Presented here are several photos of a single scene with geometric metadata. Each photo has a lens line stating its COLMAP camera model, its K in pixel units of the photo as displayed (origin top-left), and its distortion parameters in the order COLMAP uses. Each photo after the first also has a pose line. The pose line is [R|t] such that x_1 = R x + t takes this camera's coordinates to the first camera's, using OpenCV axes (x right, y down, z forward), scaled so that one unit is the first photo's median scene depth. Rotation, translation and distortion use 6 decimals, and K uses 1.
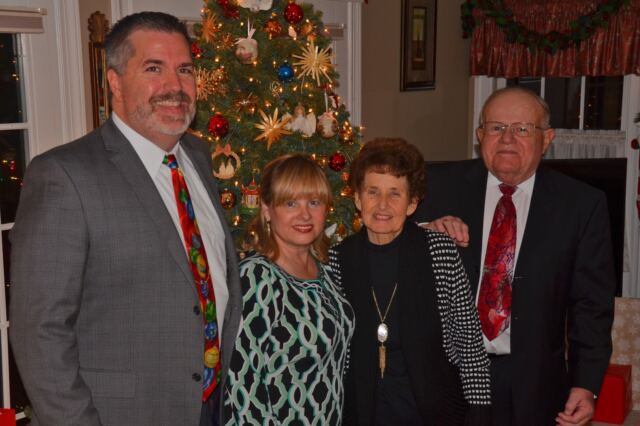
lens RADIAL K [[1048.4, 0, 320.0], [0, 1048.4, 224.6], [0, 0, 1]] dist [0.231751, 0.065223]
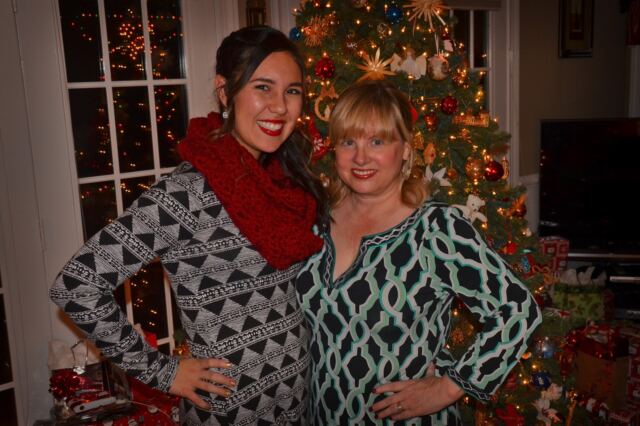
lens RADIAL K [[707.0, 0, 363.8], [0, 707.0, 195.9], [0, 0, 1]] dist [-0.020552, 0.009767]
pose [[0.968345, 0.017232, -0.249018, 0.105243], [-0.011715, 0.999652, 0.023620, 0.010355], [0.249339, -0.019955, 0.968211, 0.341986]]
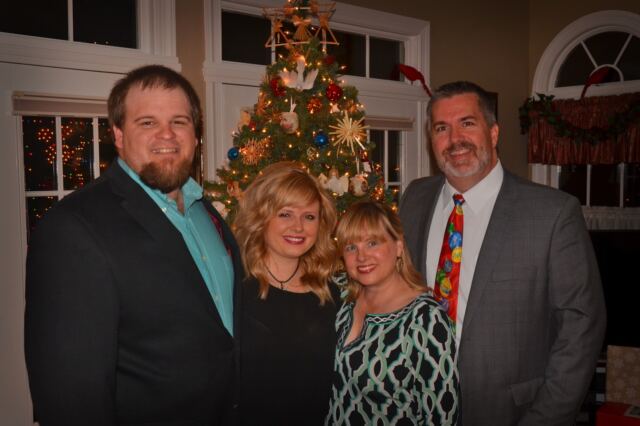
lens RADIAL K [[739.1, 0, 321.5], [0, 739.1, 227.5], [0, 0, 1]] dist [-0.001764, 0.007135]
pose [[0.982851, 0.006784, -0.184278, 0.114605], [-0.022435, 0.996298, -0.082983, 0.017434], [0.183033, 0.085695, 0.979365, 0.212959]]
